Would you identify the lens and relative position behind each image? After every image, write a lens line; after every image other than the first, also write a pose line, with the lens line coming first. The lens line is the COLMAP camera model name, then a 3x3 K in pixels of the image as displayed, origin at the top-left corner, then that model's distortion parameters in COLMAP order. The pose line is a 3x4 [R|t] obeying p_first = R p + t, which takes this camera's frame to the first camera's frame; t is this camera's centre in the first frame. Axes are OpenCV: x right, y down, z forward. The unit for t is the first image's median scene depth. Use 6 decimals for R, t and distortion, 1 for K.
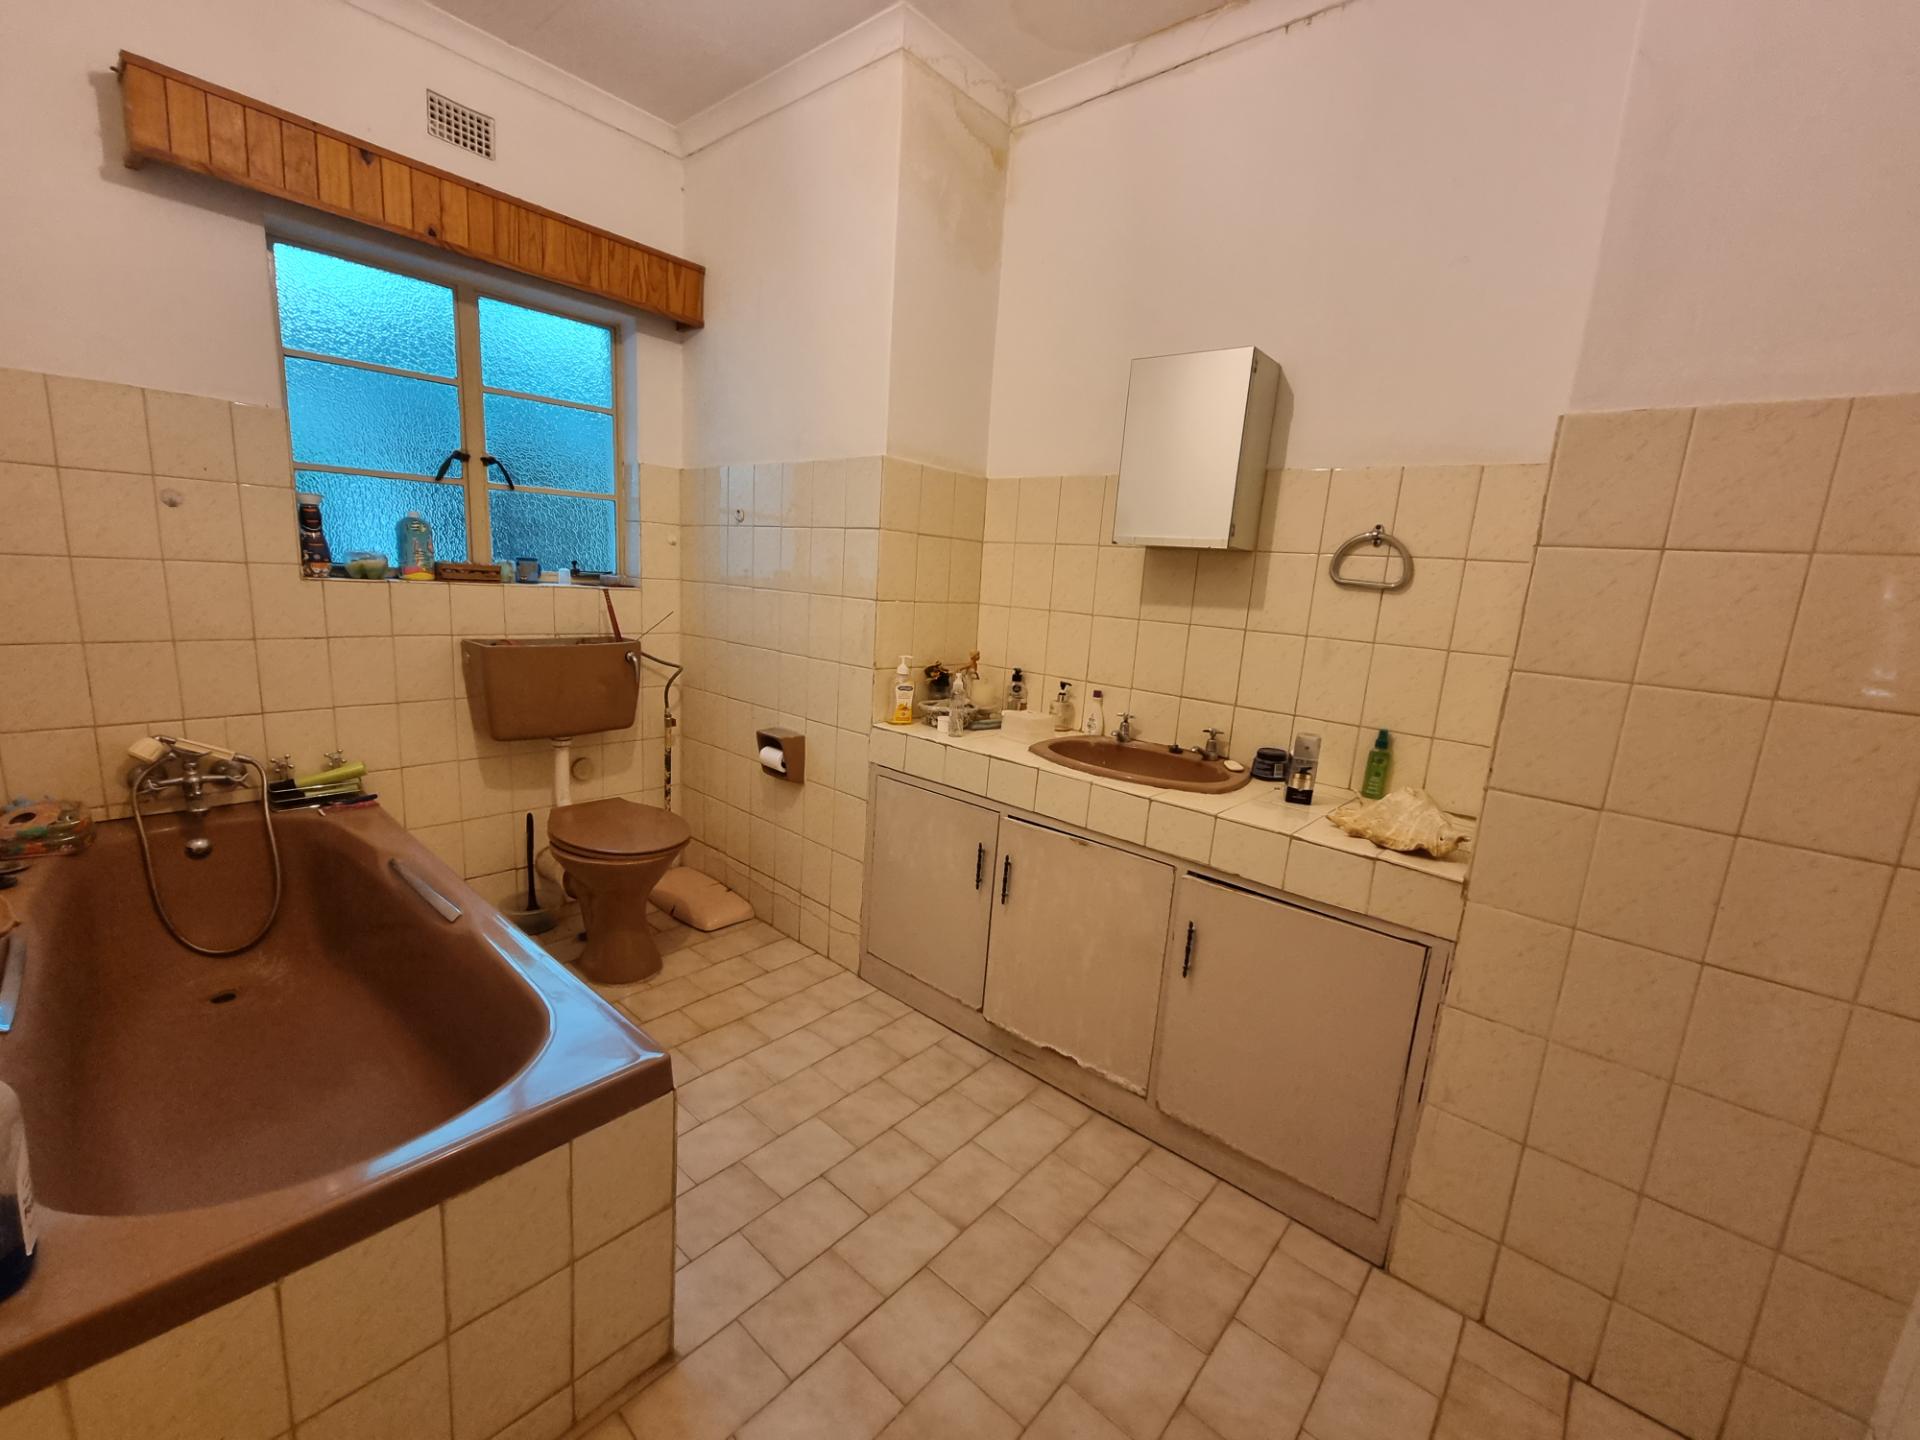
lens RADIAL K [[788.0, 0, 953.8], [0, 788.0, 719.8], [0, 0, 1]] dist [-0.007829, -0.000089]
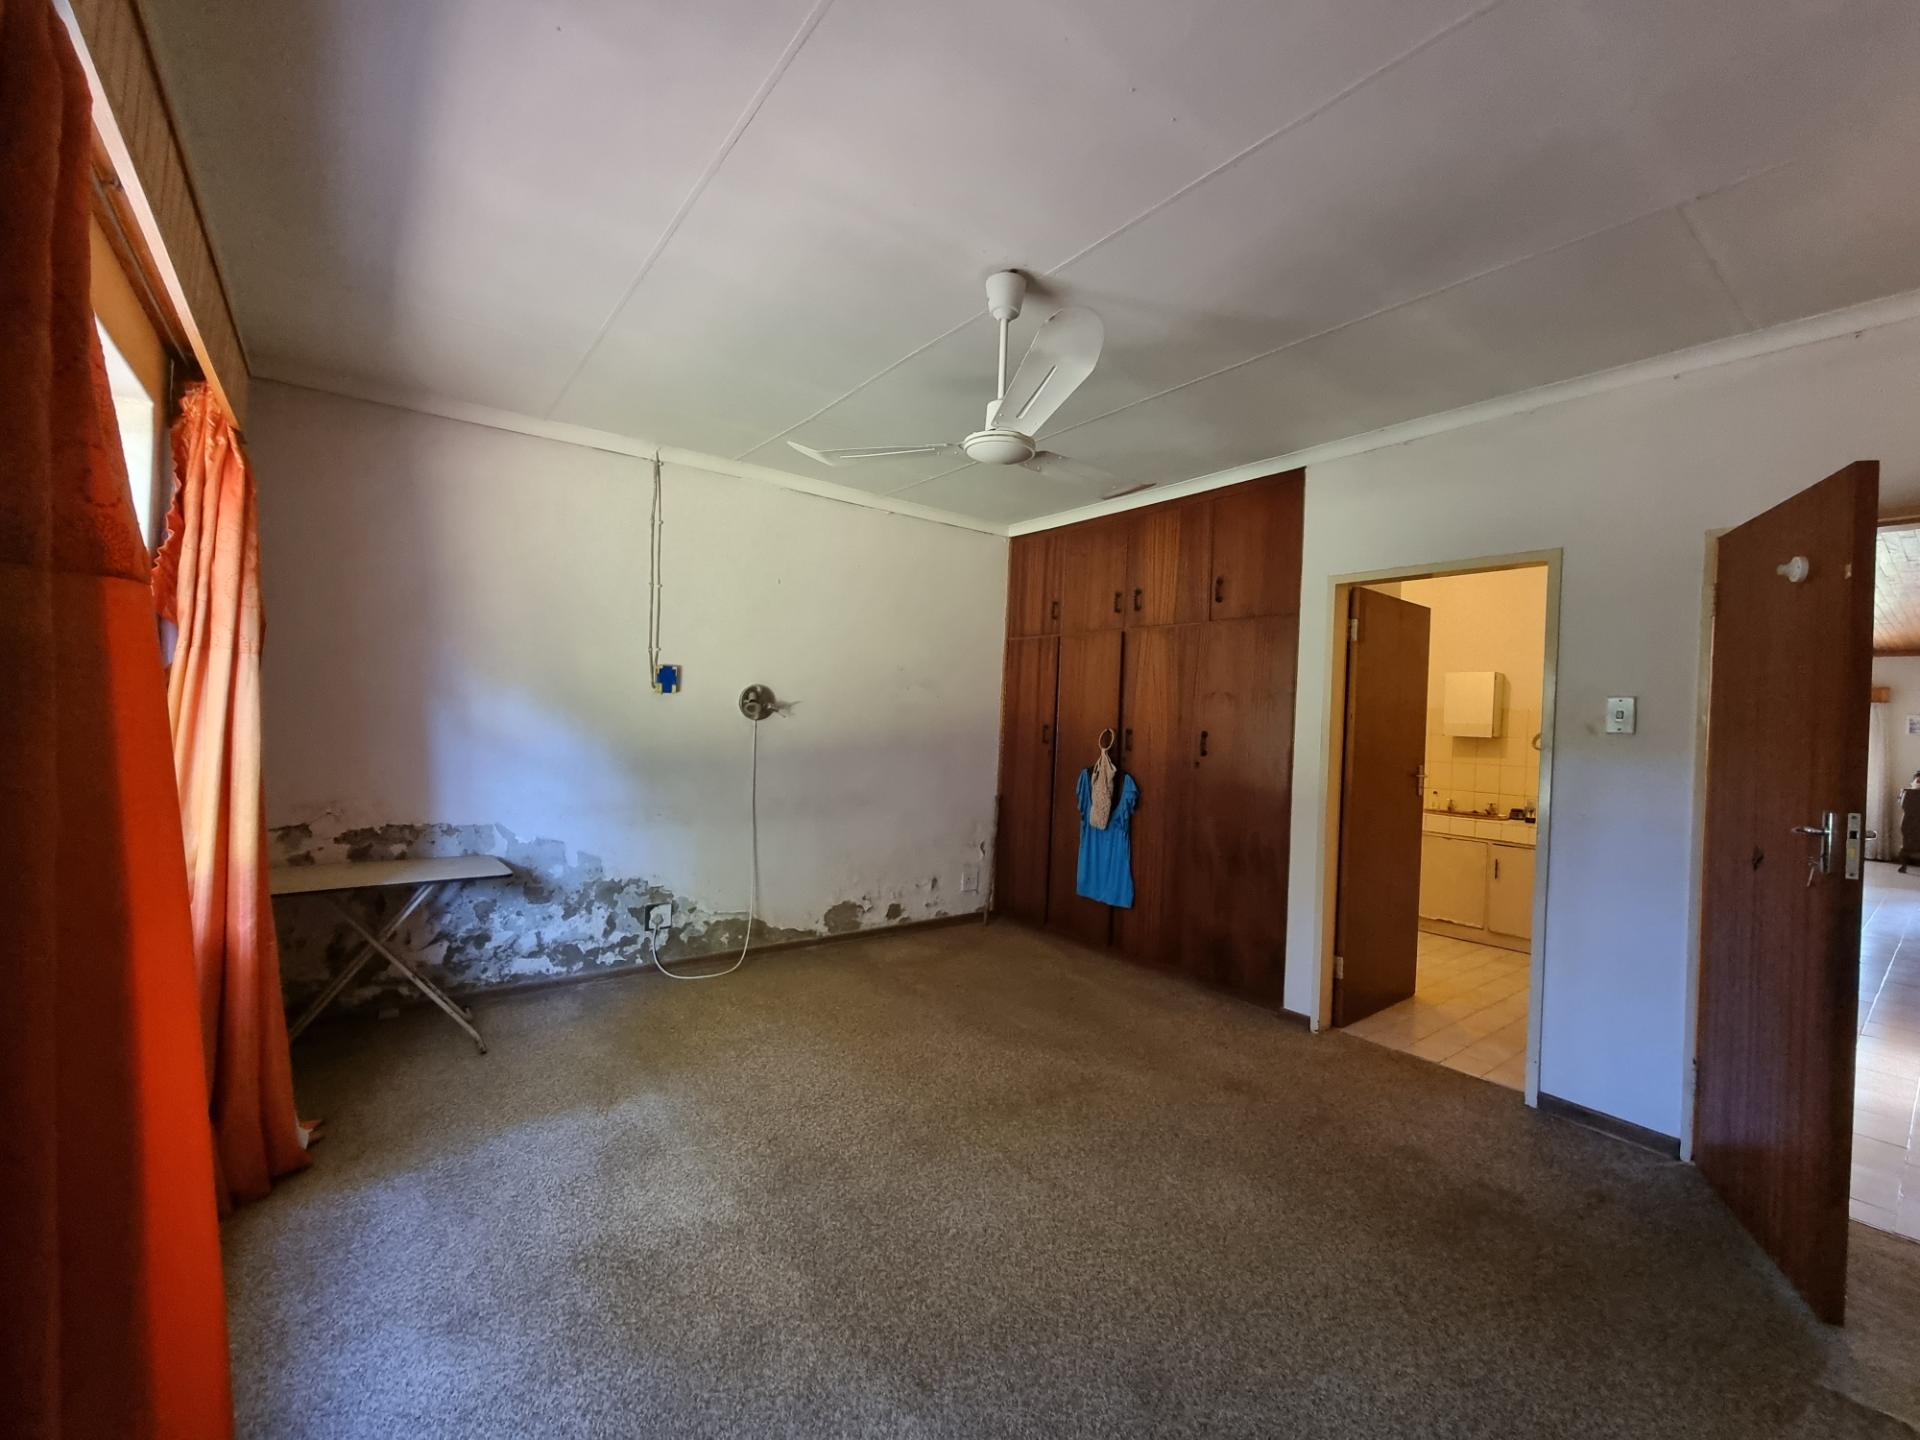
lens RADIAL K [[788.0, 0, 963.9], [0, 788.0, 721.9], [0, 0, 1]] dist [-0.007829, -0.000089]
pose [[0.981299, -0.025557, -0.190788, -0.510513], [-0.010799, 0.982277, -0.187125, 0.145493], [0.192189, 0.185685, 0.963631, -1.099974]]
